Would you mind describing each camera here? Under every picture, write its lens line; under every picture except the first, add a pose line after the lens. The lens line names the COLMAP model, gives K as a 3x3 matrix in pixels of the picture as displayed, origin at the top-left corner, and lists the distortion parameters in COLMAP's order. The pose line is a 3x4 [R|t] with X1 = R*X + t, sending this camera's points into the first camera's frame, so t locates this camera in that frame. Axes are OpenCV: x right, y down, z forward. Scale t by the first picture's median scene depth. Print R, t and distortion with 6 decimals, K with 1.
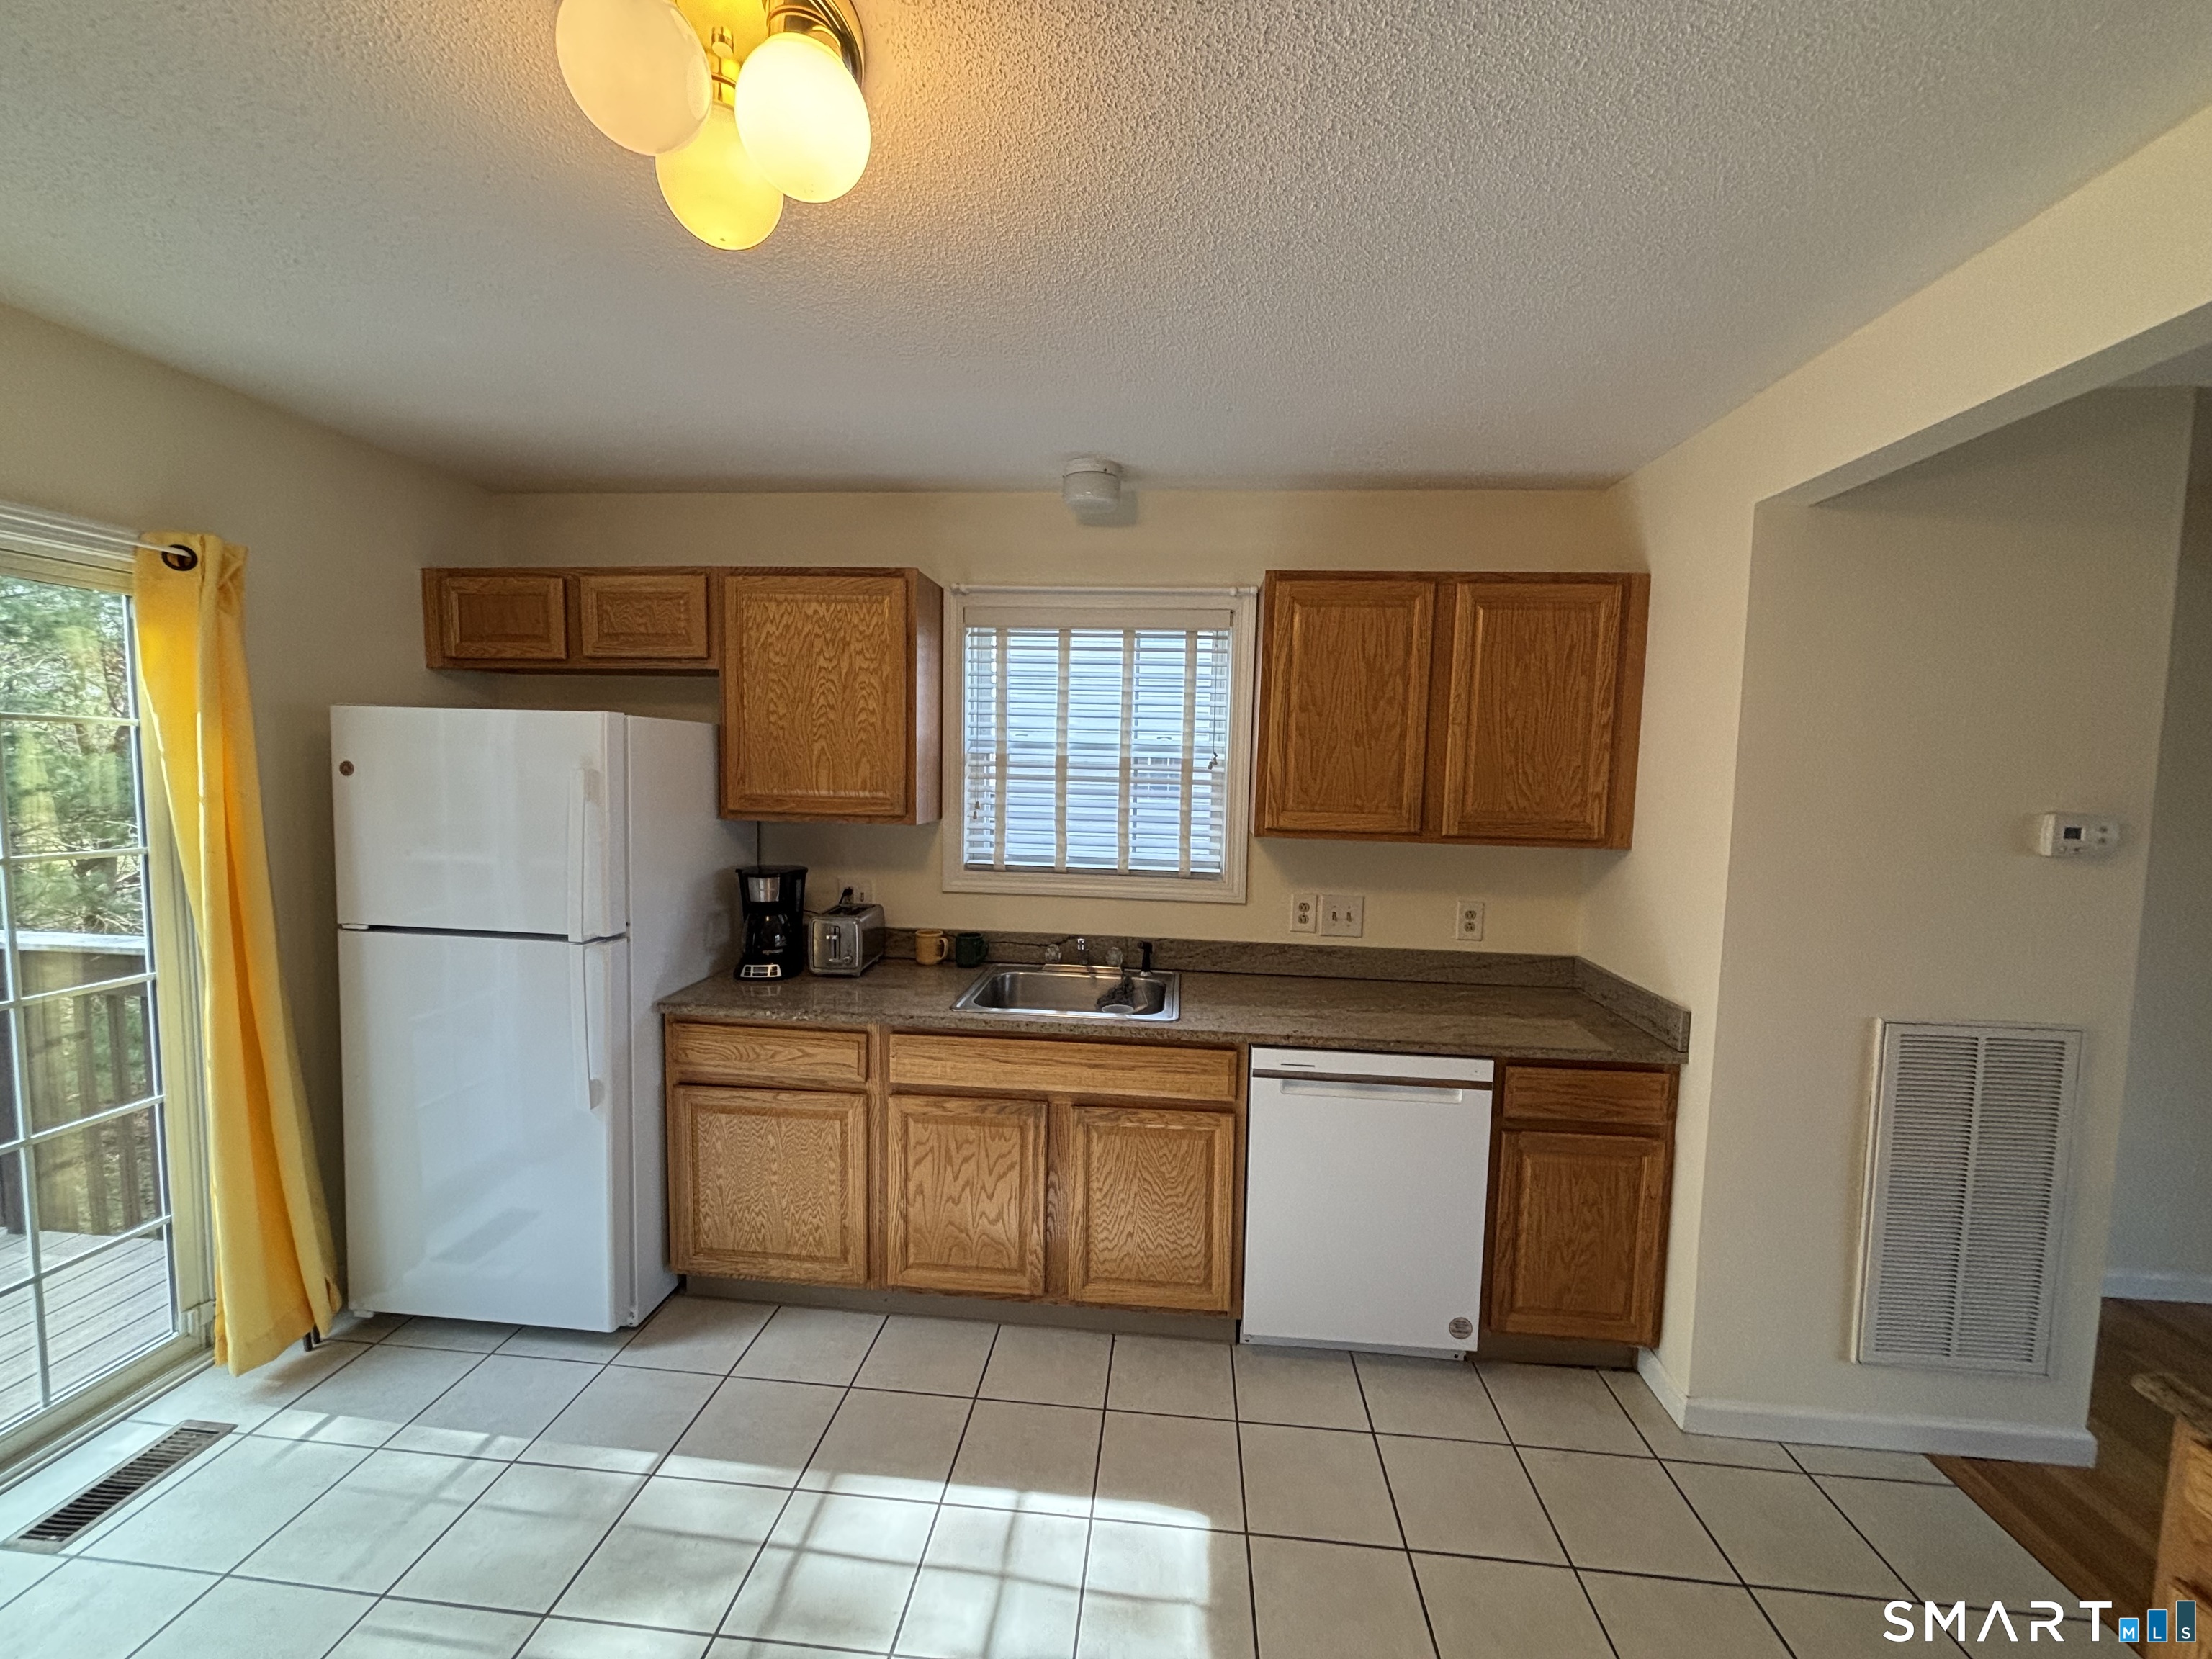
lens RADIAL K [[881.2, 0, 1102.1], [0, 881.2, 830.4], [0, 0, 1]] dist [0.001277, -0.001392]
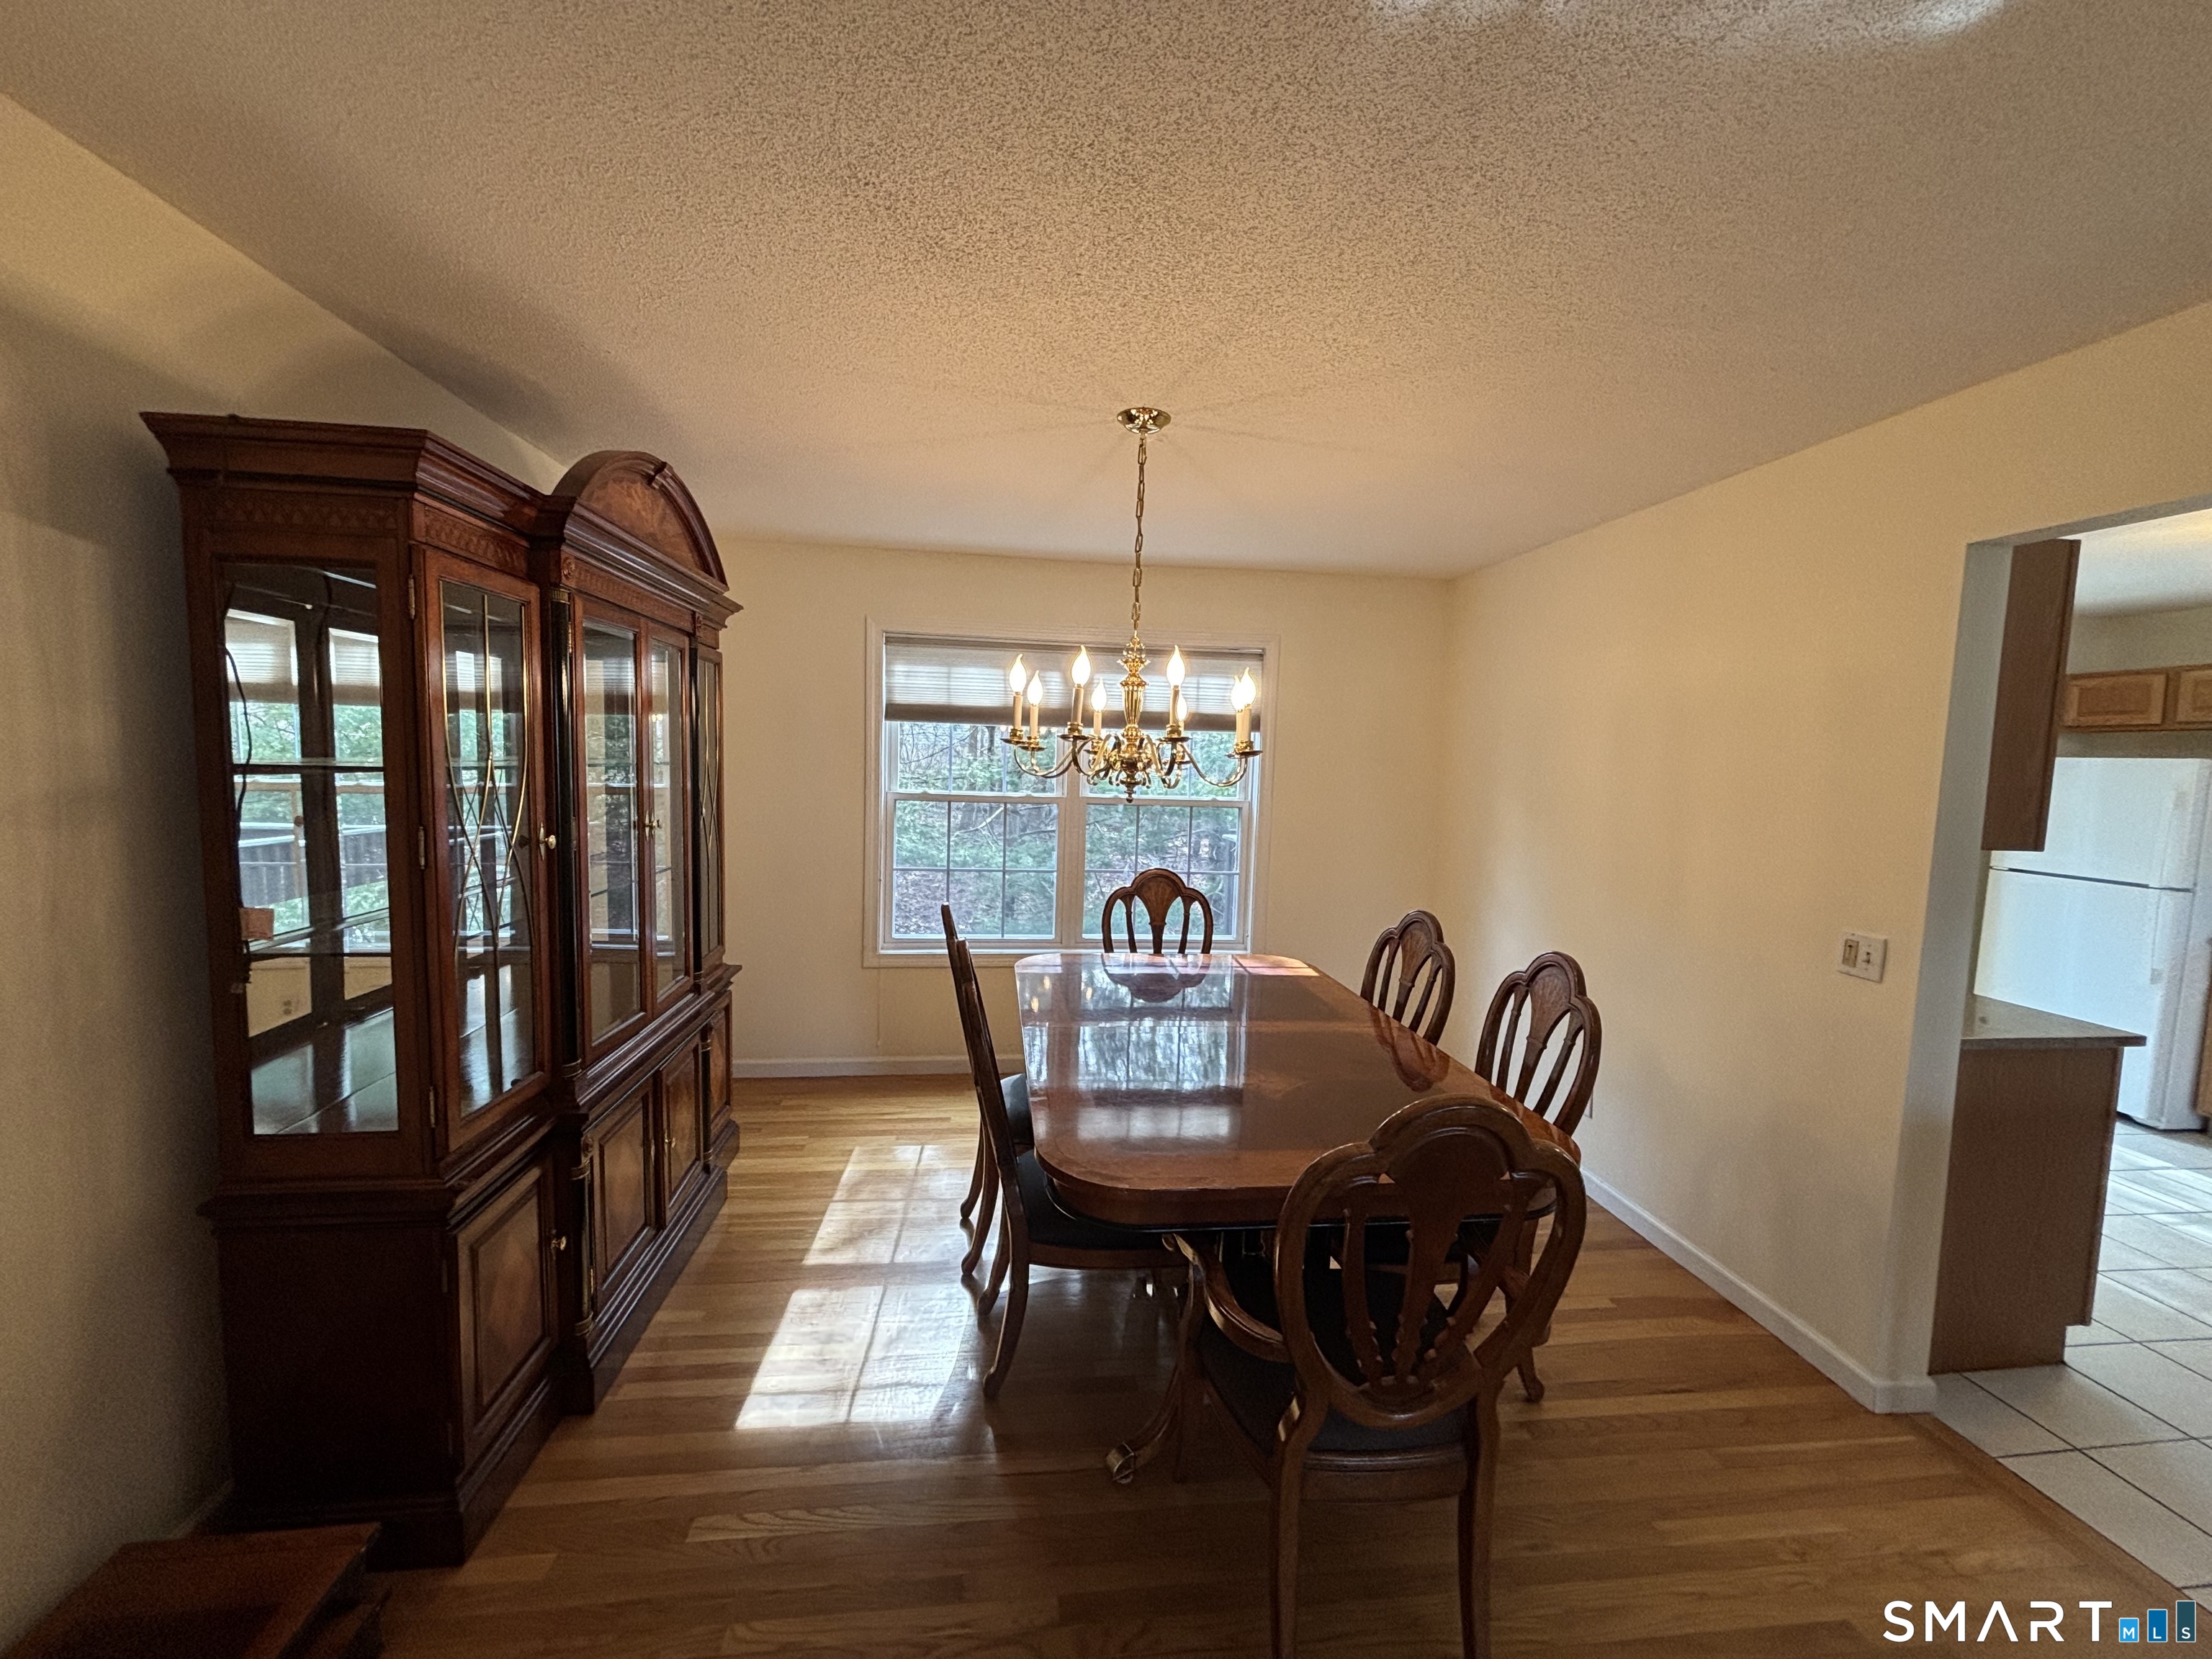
lens RADIAL K [[881.2, 0, 1105.2], [0, 881.2, 833.2], [0, 0, 1]] dist [0.001277, -0.001392]
pose [[0.227352, 0.066110, -0.971566, 0.543893], [-0.098074, 0.994175, 0.044698, 0.125721], [0.968861, 0.085123, 0.232511, -1.255232]]
